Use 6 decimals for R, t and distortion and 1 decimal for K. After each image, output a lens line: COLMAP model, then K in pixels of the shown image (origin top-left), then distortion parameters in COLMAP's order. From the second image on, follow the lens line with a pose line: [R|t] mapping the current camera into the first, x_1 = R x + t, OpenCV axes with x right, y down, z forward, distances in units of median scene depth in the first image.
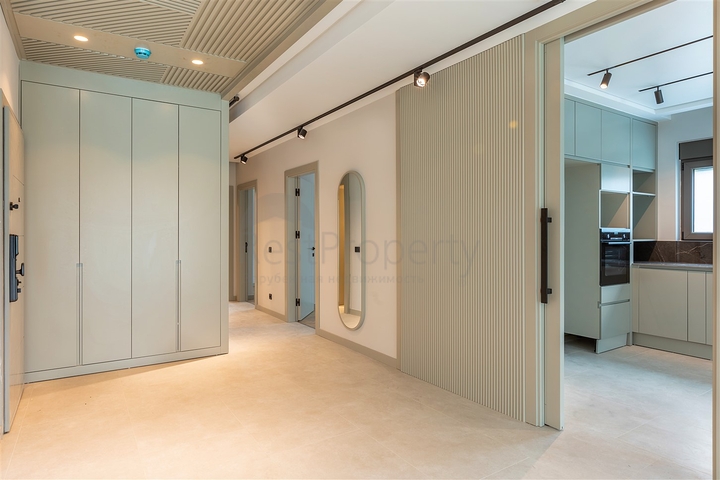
lens RADIAL K [[429.7, 0, 349.3], [0, 429.7, 233.9], [0, 0, 1]] dist [-0.007033, -0.001039]
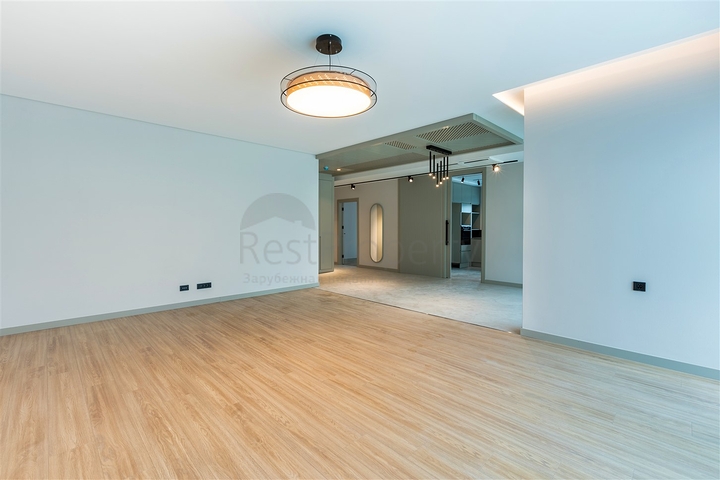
lens RADIAL K [[319.3, 0, 360.0], [0, 319.3, 240.0], [0, 0, 1]] dist [0.000027, 0.000035]
pose [[0.977355, -0.007039, 0.211488, -0.509605], [-0.001073, 0.999269, 0.038219, 0.003894], [-0.211602, -0.037580, 0.976633, -0.911933]]
